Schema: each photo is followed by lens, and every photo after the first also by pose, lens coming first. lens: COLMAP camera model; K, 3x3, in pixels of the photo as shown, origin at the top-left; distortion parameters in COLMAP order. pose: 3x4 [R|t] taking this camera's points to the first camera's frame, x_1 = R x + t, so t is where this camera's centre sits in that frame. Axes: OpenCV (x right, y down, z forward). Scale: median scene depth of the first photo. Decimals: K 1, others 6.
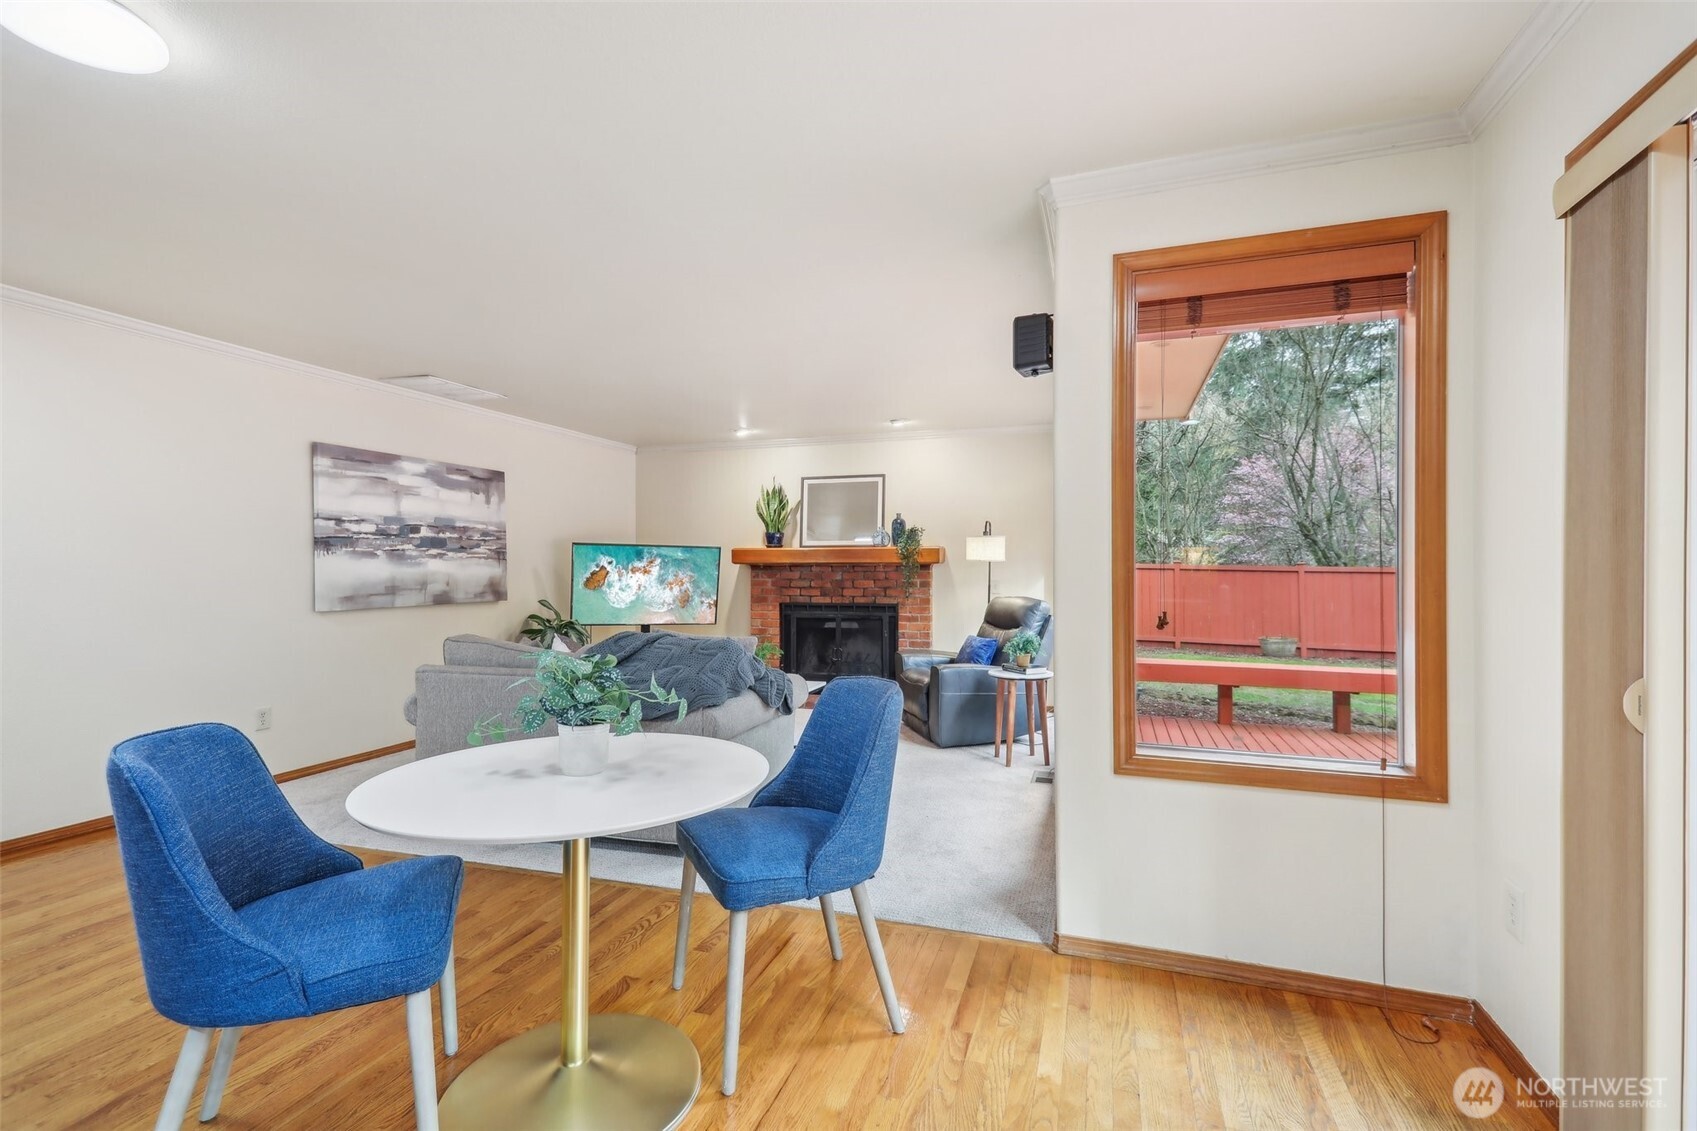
lens RADIAL K [[782.0, 0, 844.7], [0, 782.0, 563.9], [0, 0, 1]] dist [0.047623, -0.013708]
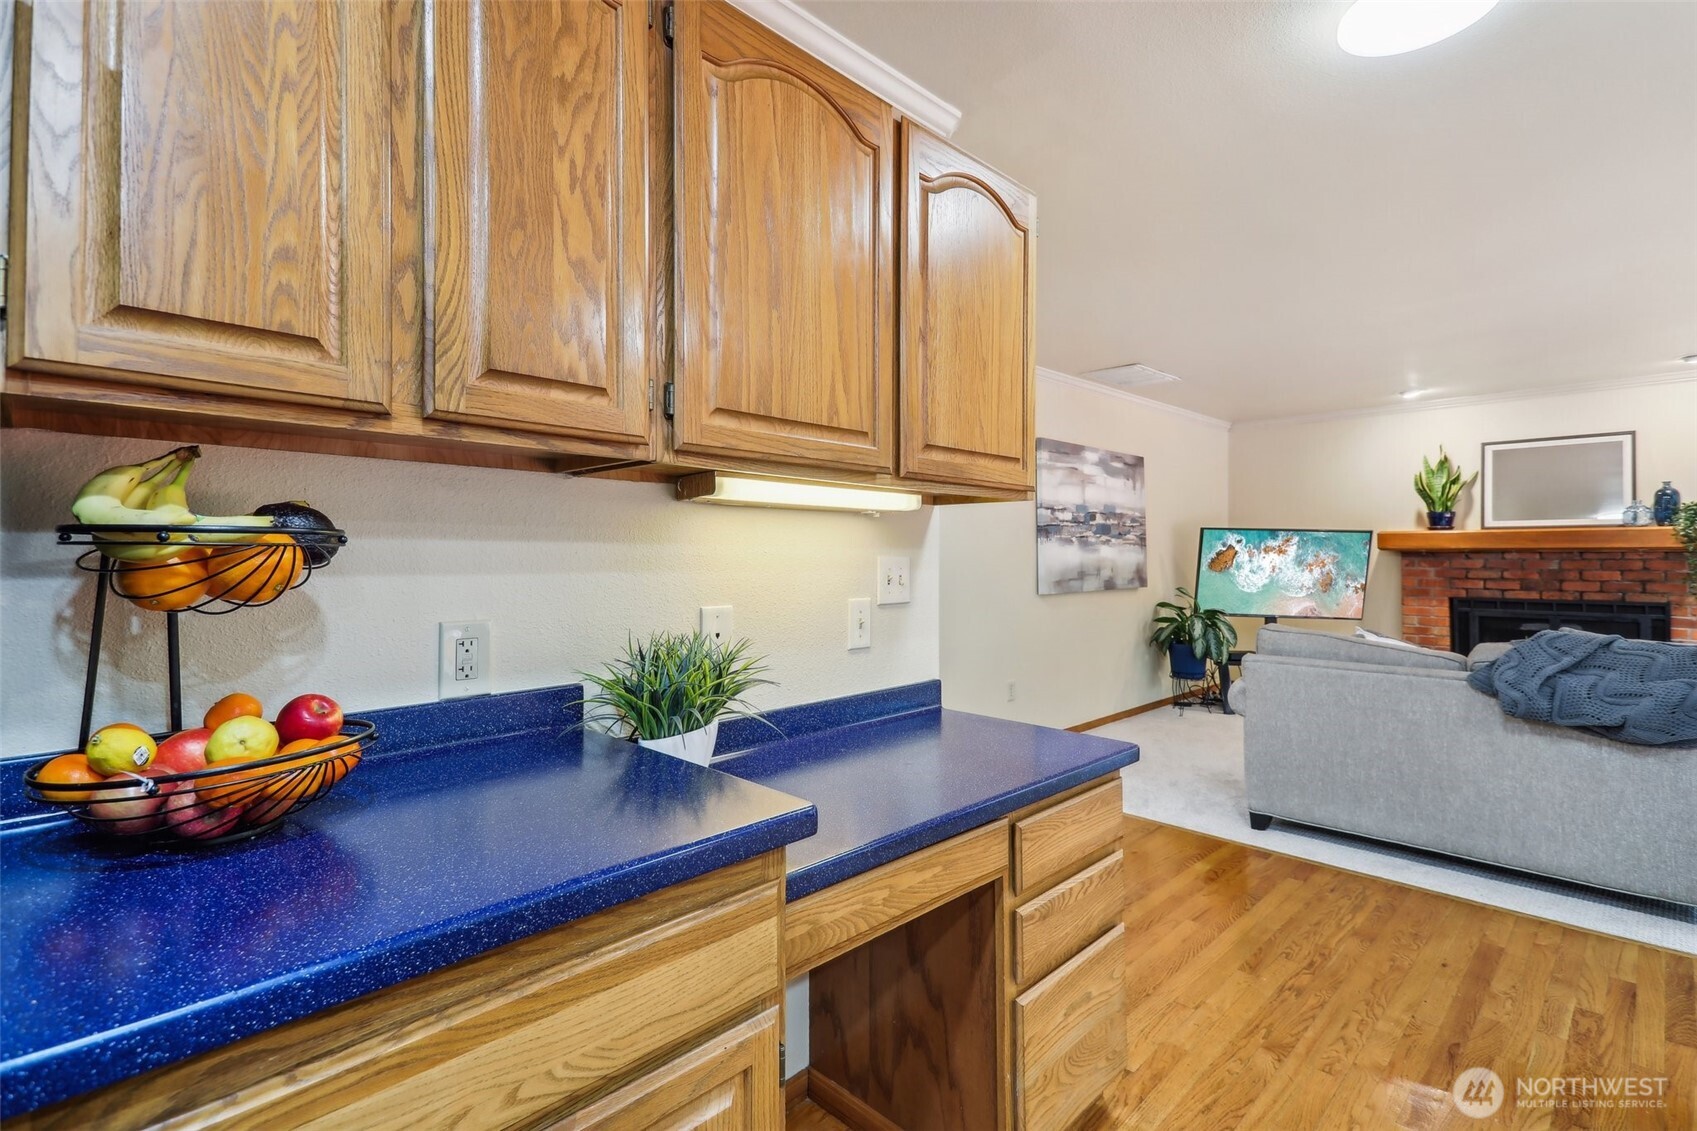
lens RADIAL K [[782.0, 0, 830.1], [0, 782.0, 549.1], [0, 0, 1]] dist [0.047623, -0.013708]
pose [[0.889343, -0.003213, -0.457229, -0.333441], [0.001551, 0.999991, -0.004011, 0.001927], [0.457238, 0.002858, 0.889340, -0.058512]]
